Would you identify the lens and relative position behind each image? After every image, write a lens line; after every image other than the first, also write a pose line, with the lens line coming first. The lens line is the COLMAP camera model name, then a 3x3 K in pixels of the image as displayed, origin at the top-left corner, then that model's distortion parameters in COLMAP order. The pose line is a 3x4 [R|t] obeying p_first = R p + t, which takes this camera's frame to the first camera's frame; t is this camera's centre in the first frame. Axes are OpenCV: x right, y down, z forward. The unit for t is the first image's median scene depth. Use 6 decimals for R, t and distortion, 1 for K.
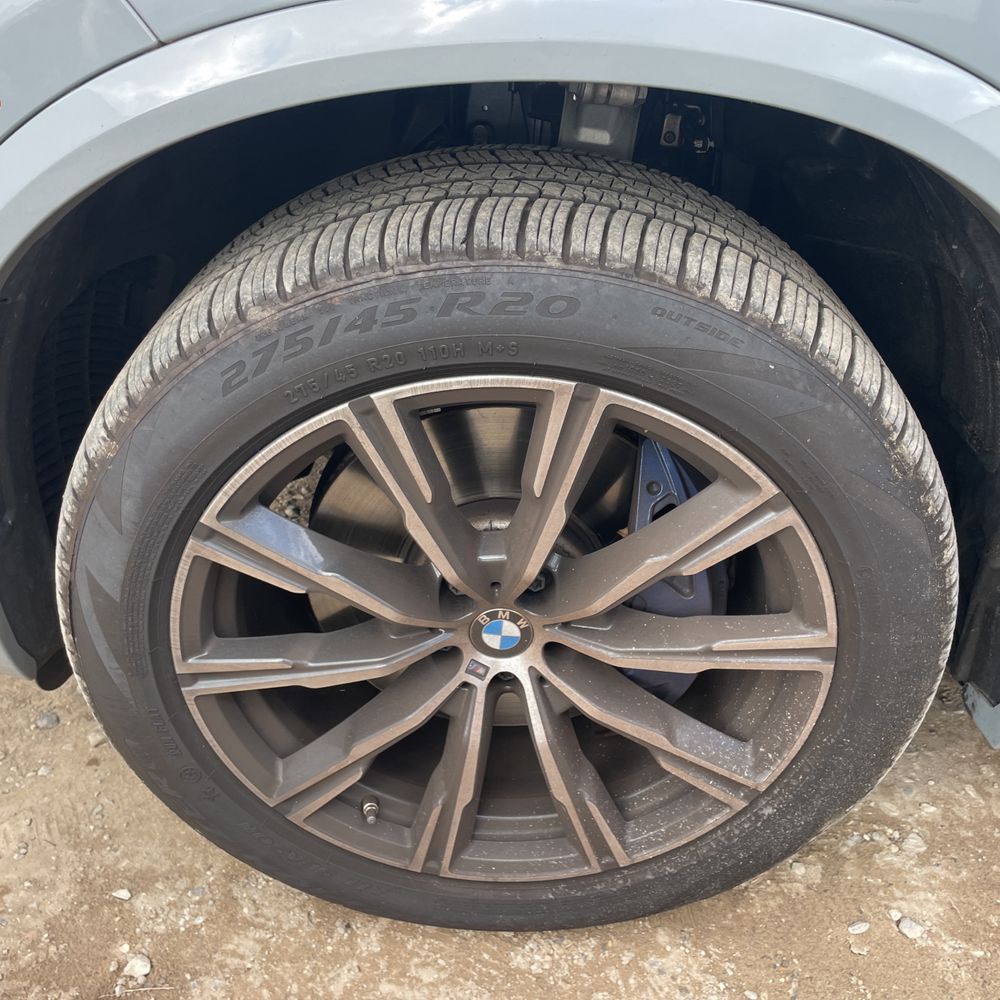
lens RADIAL K [[994.4, 0, 510.4], [0, 994.4, 482.7], [0, 0, 1]] dist [0.080714, -0.110376]
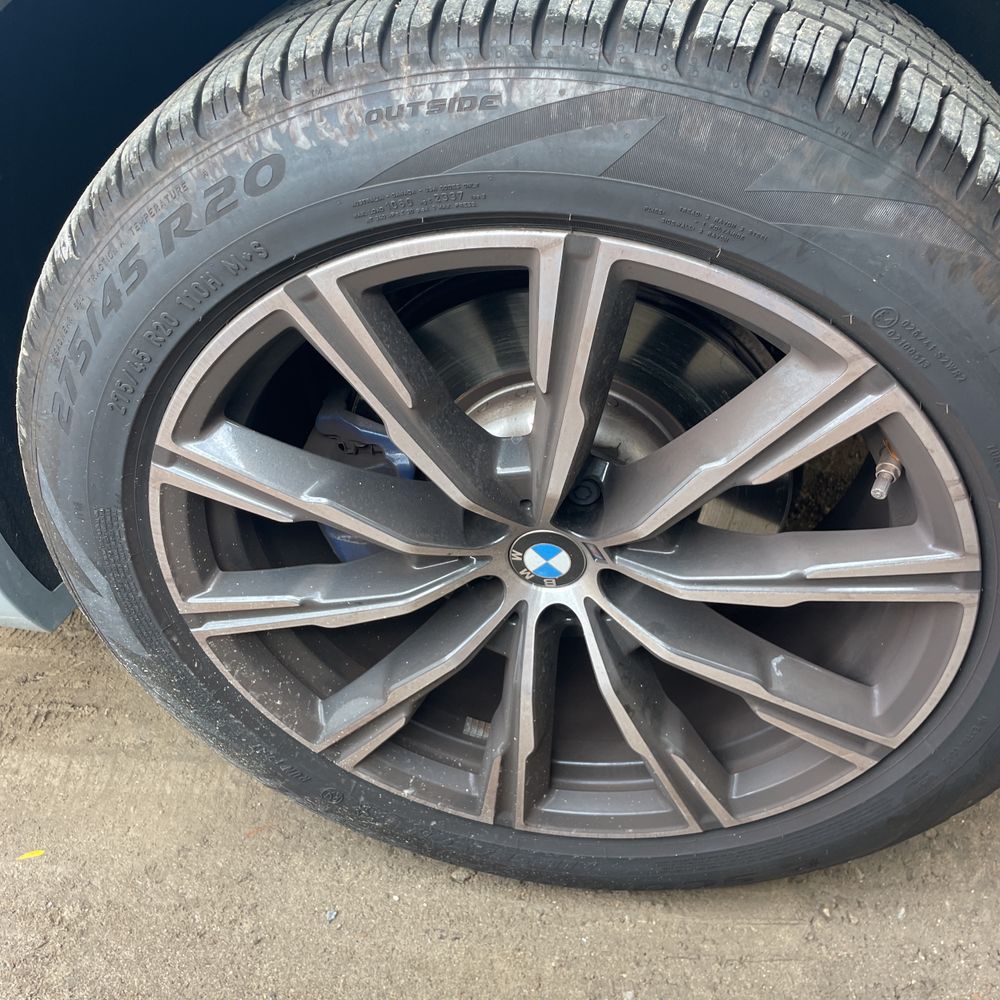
lens RADIAL K [[1015.3, 0, 506.0], [0, 1015.3, 483.1], [0, 0, 1]] dist [0.069321, -0.096994]
pose [[0.975881, -0.040414, -0.214528, 0.142674], [0.065109, 0.991872, 0.109322, -0.003089], [0.208366, -0.120653, 0.970581, 0.200719]]
